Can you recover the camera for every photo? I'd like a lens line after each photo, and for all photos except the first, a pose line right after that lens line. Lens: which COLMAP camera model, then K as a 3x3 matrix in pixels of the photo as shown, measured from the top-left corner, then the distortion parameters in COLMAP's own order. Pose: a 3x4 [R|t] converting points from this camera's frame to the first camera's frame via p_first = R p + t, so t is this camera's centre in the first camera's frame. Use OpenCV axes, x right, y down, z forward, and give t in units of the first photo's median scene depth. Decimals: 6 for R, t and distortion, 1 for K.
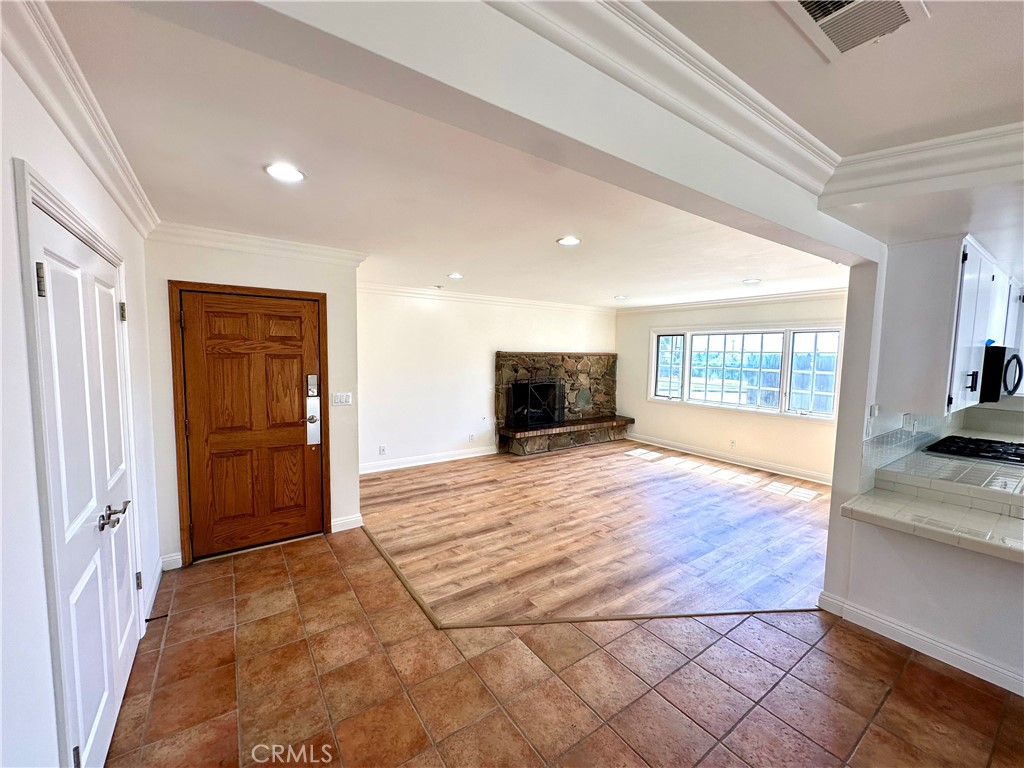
lens RADIAL K [[409.6, 0, 510.1], [0, 409.6, 383.2], [0, 0, 1]] dist [-0.002472, 0.000944]
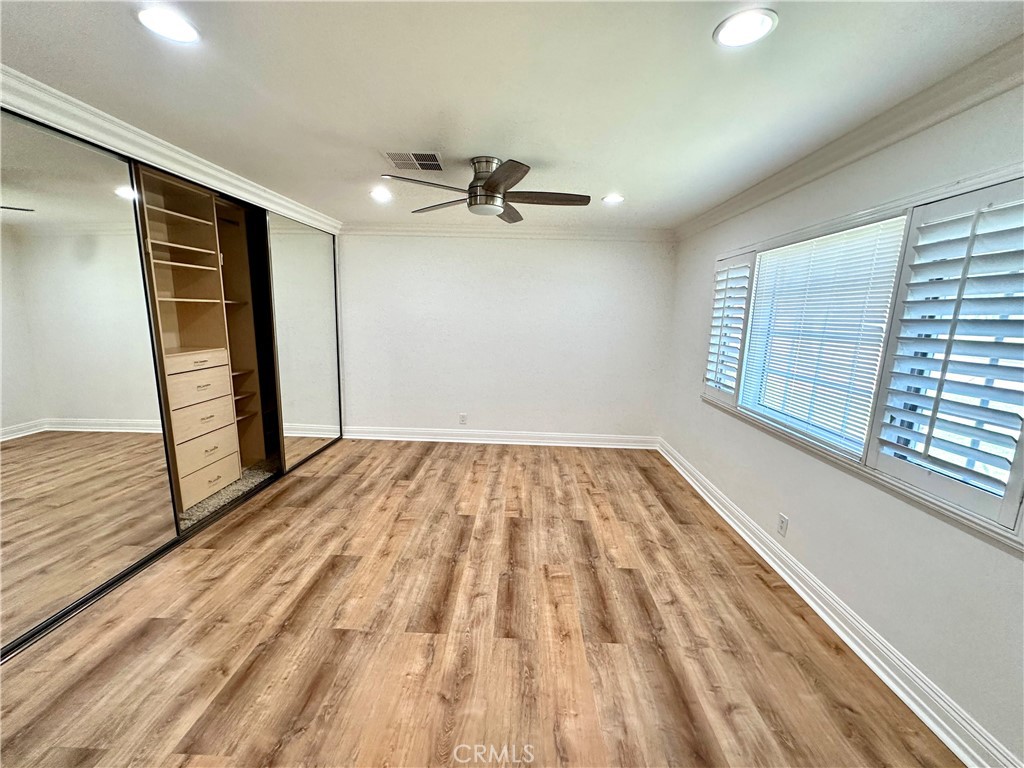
lens RADIAL K [[409.6, 0, 510.4], [0, 409.6, 383.3], [0, 0, 1]] dist [-0.002472, 0.000944]
pose [[0.601489, -0.131252, 0.788025, -0.446510], [0.042130, 0.990250, 0.132777, -0.020577], [-0.797770, -0.046665, 0.601154, 0.400382]]
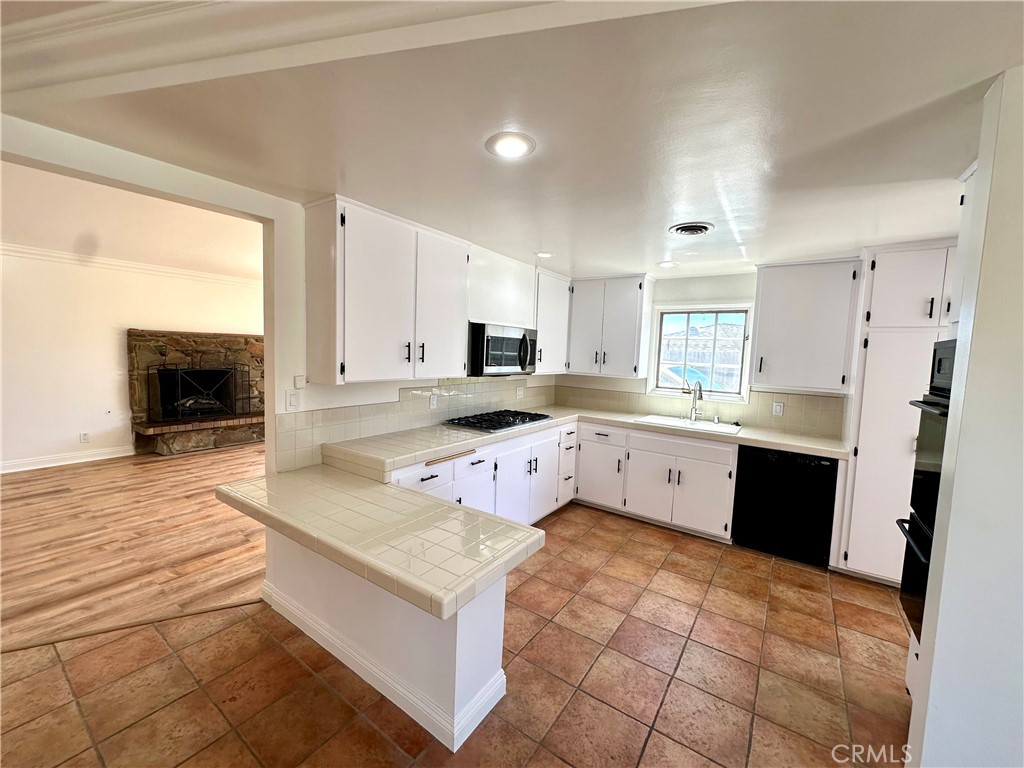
lens RADIAL K [[409.6, 0, 510.5], [0, 409.6, 383.6], [0, 0, 1]] dist [-0.002472, 0.000944]
pose [[0.938679, -0.011469, 0.344601, 0.479592], [0.006913, 0.999872, 0.014447, 0.028612], [-0.344722, -0.011179, 0.938638, -0.022324]]
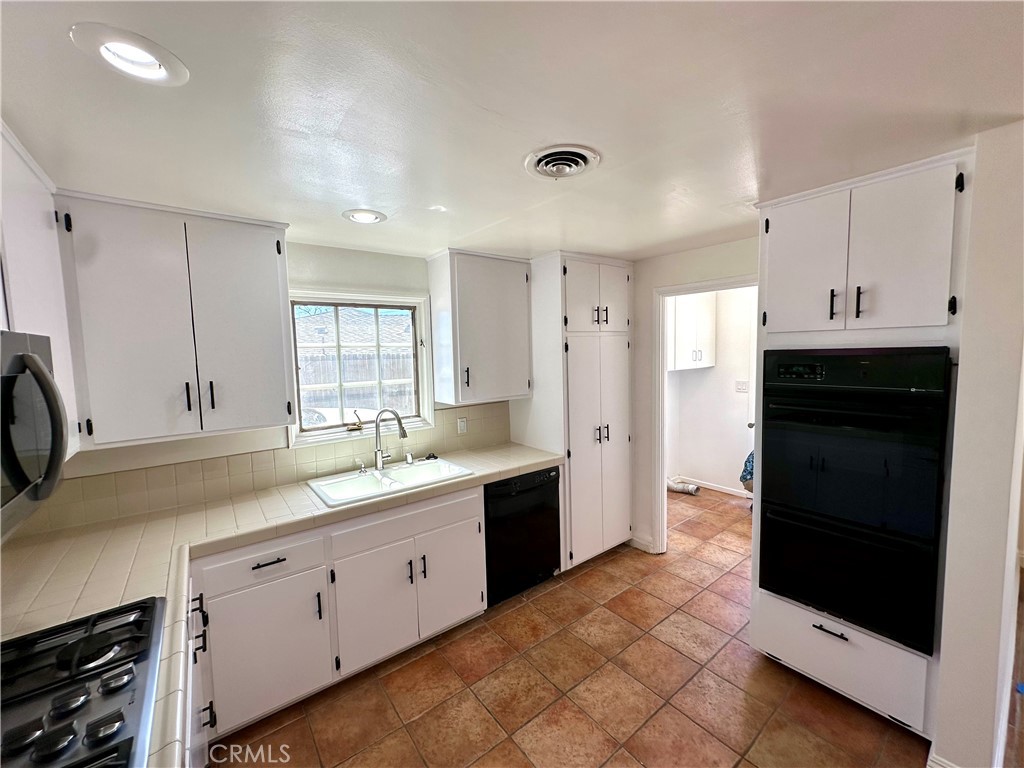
lens RADIAL K [[409.6, 0, 509.9], [0, 409.6, 382.6], [0, 0, 1]] dist [-0.002472, 0.000944]
pose [[-0.050851, -0.098356, 0.993851, 0.556045], [0.100913, 0.989540, 0.103093, -0.028215], [-0.993595, 0.105535, -0.040394, 0.405055]]
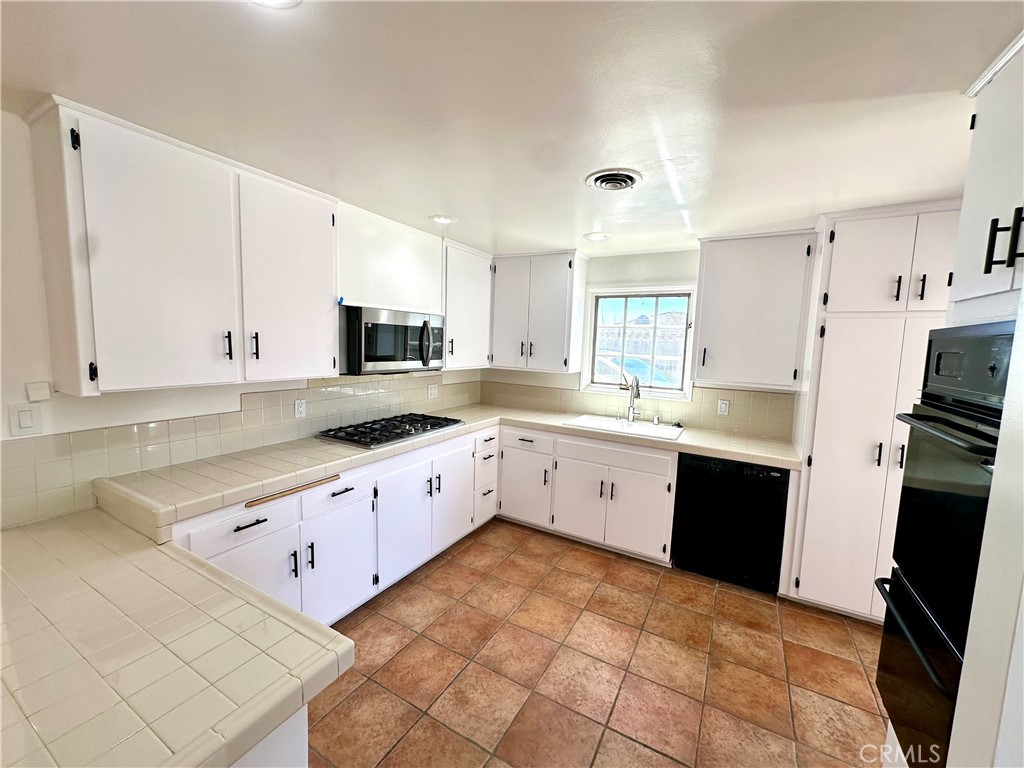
lens RADIAL K [[409.6, 0, 510.7], [0, 409.6, 383.7], [0, 0, 1]] dist [-0.002472, 0.000944]
pose [[0.901928, -0.033439, 0.430590, 0.597592], [0.016628, 0.998948, 0.042748, 0.019186], [-0.431567, -0.031396, 0.901535, 0.060670]]
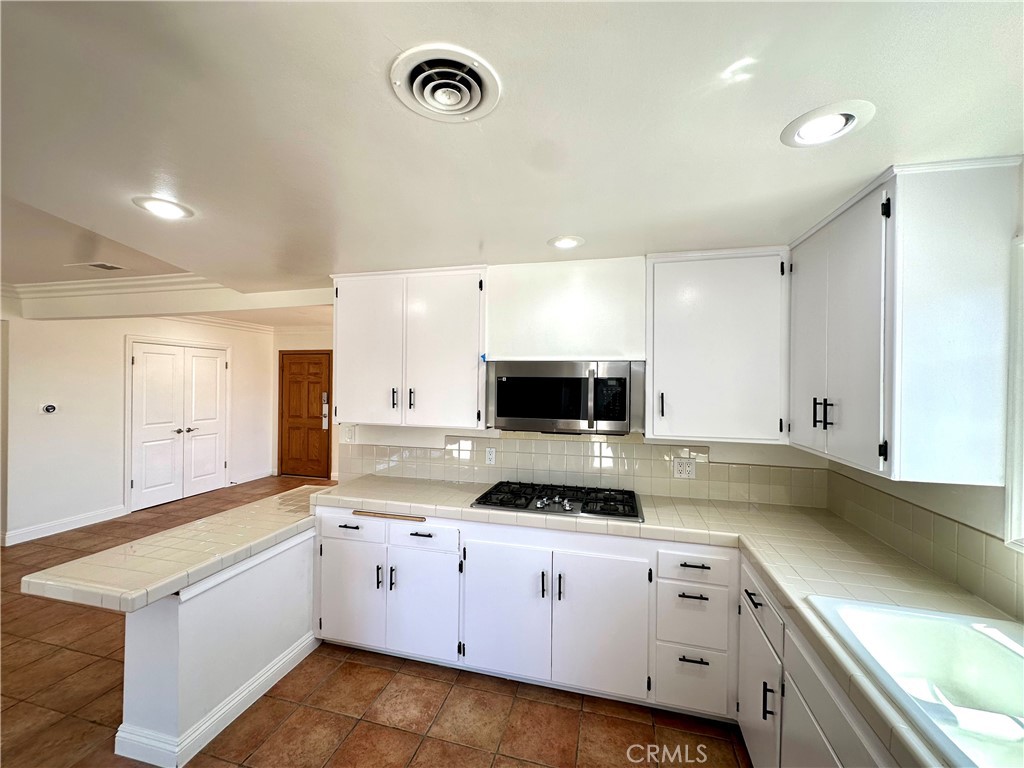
lens RADIAL K [[409.6, 0, 509.3], [0, 409.6, 382.8], [0, 0, 1]] dist [-0.002472, 0.000944]
pose [[0.654555, -0.008566, -0.755966, 0.989934], [-0.057475, 0.996478, -0.061056, 0.001635], [0.753827, 0.083414, 0.651757, 0.257926]]
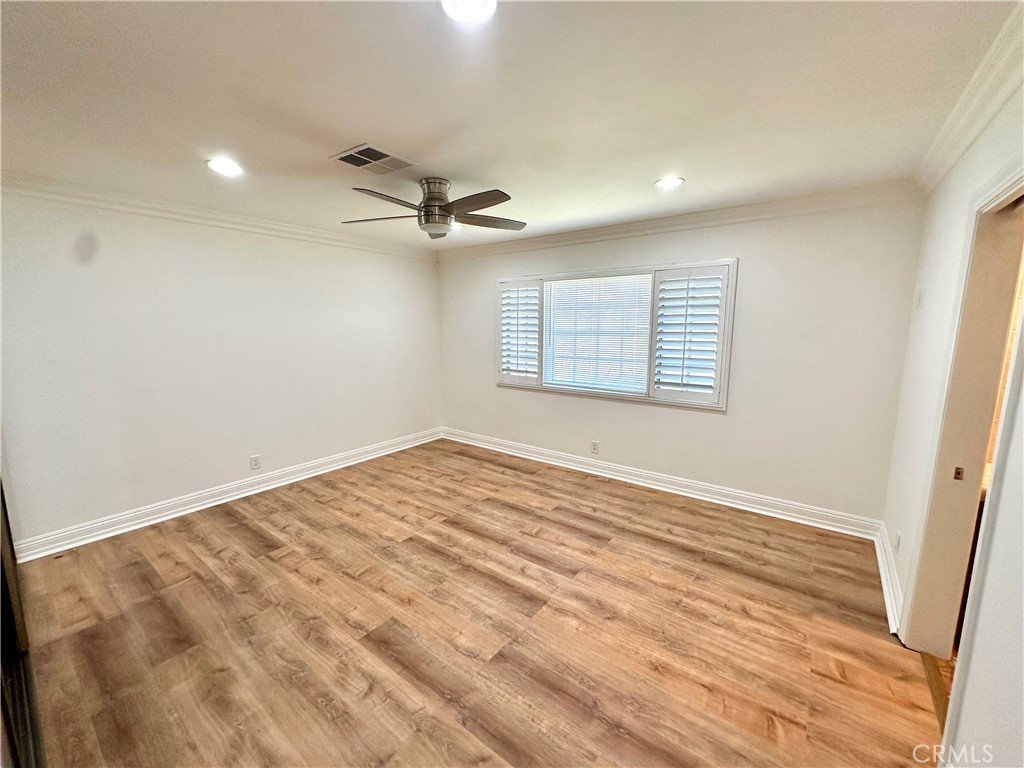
lens RADIAL K [[409.6, 0, 509.2], [0, 409.6, 382.5], [0, 0, 1]] dist [-0.002472, 0.000944]
pose [[-0.301218, -0.148450, 0.941929, -0.585125], [0.070351, 0.981656, 0.177208, -0.057082], [-0.950957, 0.119644, -0.285249, 0.800503]]
